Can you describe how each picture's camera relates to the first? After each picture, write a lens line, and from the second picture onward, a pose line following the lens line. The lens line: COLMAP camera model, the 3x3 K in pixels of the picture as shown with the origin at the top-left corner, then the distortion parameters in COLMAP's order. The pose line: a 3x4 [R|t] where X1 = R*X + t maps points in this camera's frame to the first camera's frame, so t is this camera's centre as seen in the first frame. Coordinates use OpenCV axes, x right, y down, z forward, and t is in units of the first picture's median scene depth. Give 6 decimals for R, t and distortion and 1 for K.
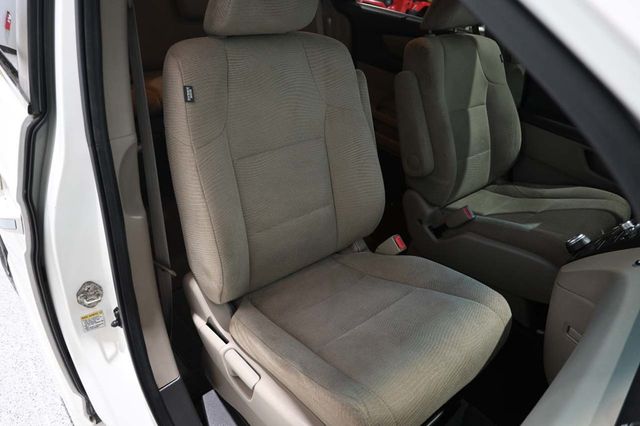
lens RADIAL K [[436.5, 0, 320.1], [0, 436.5, 215.4], [0, 0, 1]] dist [0.001475, -0.009441]
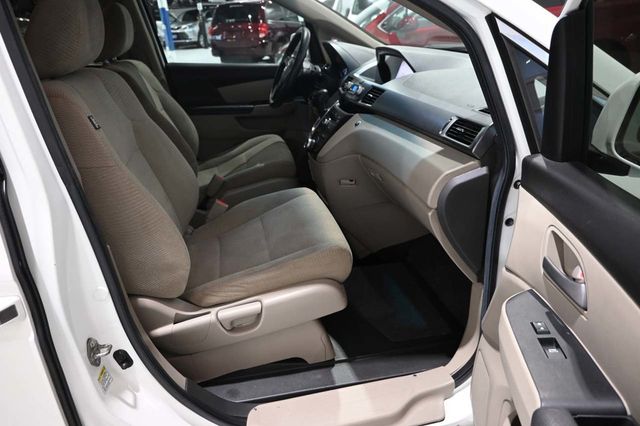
lens RADIAL K [[436.5, 0, 319.0], [0, 436.5, 212.1], [0, 0, 1]] dist [0.001475, -0.009441]
pose [[0.483574, -0.443026, 0.754907, -0.720470], [0.508144, 0.844328, 0.170000, 0.012305], [-0.712703, 0.301394, 0.633416, -0.024989]]
